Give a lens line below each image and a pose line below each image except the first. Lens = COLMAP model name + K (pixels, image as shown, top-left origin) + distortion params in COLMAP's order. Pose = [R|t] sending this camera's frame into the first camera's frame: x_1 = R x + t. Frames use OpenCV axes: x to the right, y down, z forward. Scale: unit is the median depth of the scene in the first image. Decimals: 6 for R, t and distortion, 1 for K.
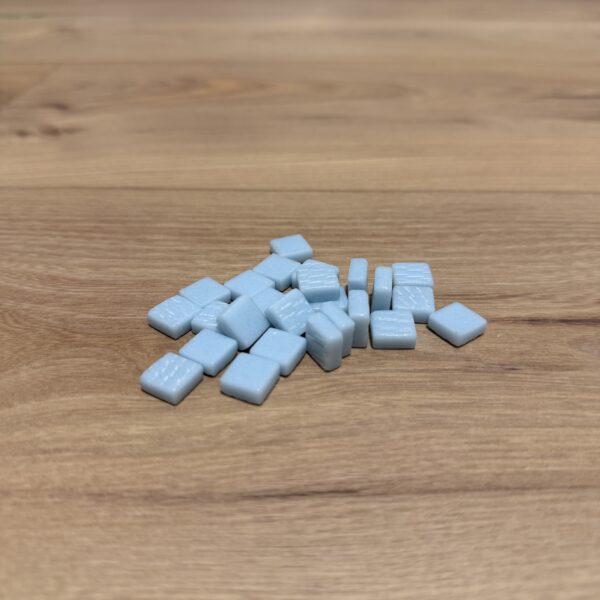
lens RADIAL K [[572.6, 0, 301.7], [0, 572.6, 299.9], [0, 0, 1]] dist [0.162177, -0.485407]
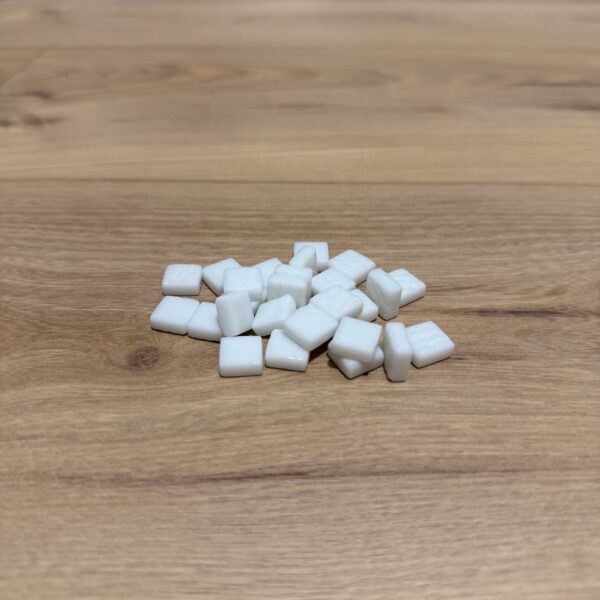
lens RADIAL K [[570.1, 0, 300.8], [0, 570.1, 298.2], [0, 0, 1]] dist [0.153636, -0.453839]
pose [[0.999983, -0.001570, 0.005674, 0.069817], [0.001337, 0.999168, 0.040761, -0.039911], [-0.005733, -0.040753, 0.999153, -0.064253]]
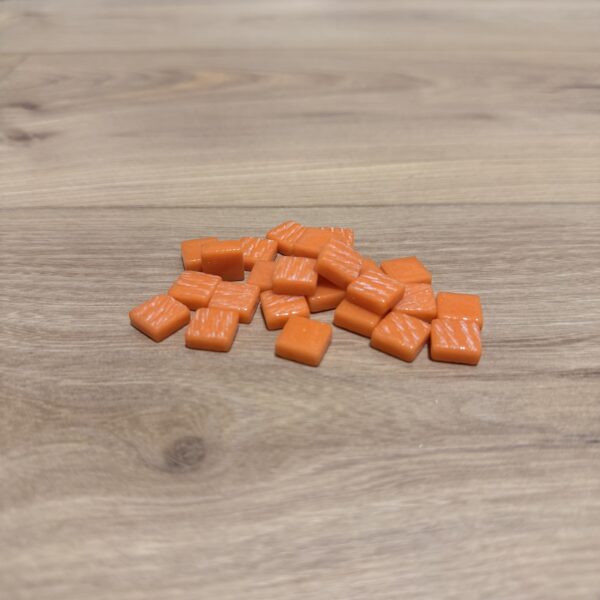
lens RADIAL K [[573.7, 0, 300.2], [0, 573.7, 301.3], [0, 0, 1]] dist [0.139634, -0.417669]
pose [[0.999185, -0.024712, 0.031905, -0.088219], [0.023551, 0.999065, 0.036259, -0.132586], [-0.032771, -0.035478, 0.998833, 0.212349]]
